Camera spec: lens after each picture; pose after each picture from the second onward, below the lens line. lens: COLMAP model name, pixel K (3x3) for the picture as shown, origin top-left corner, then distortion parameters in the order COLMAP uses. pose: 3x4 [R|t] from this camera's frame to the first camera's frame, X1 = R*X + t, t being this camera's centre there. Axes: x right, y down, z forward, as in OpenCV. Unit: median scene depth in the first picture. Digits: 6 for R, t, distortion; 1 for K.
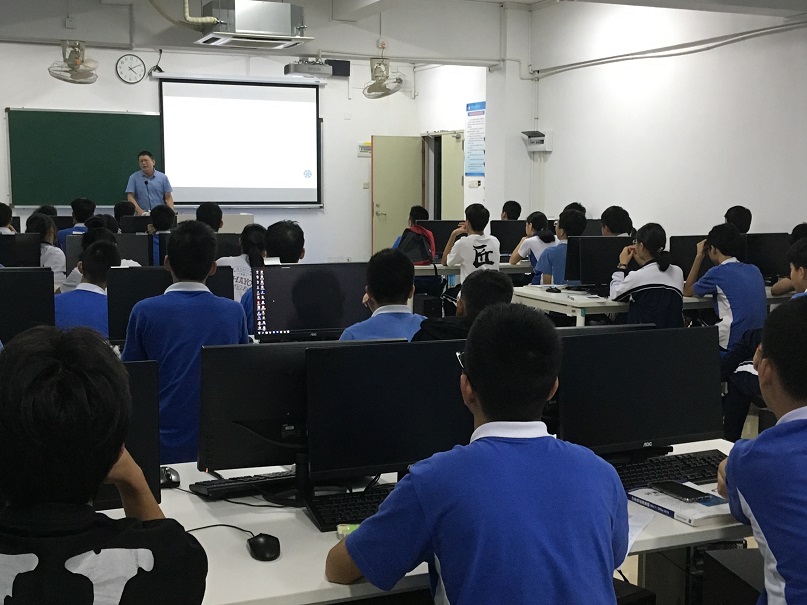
lens RADIAL K [[1091.9, 0, 403.5], [0, 1091.9, 302.5], [0, 0, 1]] dist [0.019743, -0.044110]
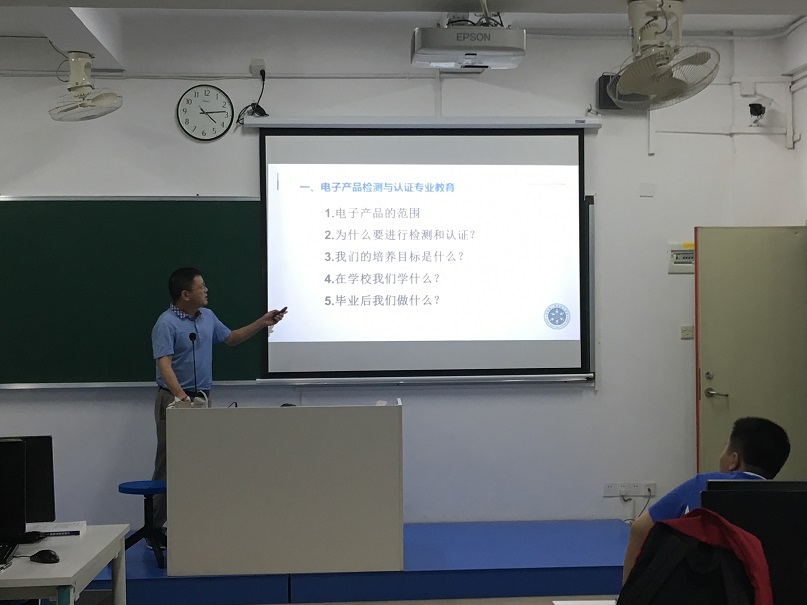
lens RADIAL K [[1328.8, 0, 403.3], [0, 1328.8, 337.6], [0, 0, 1]] dist [0.018724, 0.087645]
pose [[0.951673, -0.010626, -0.306929, 0.035838], [-0.018981, 0.995456, -0.093316, -0.068468], [0.306526, 0.094632, 0.947147, 0.581313]]
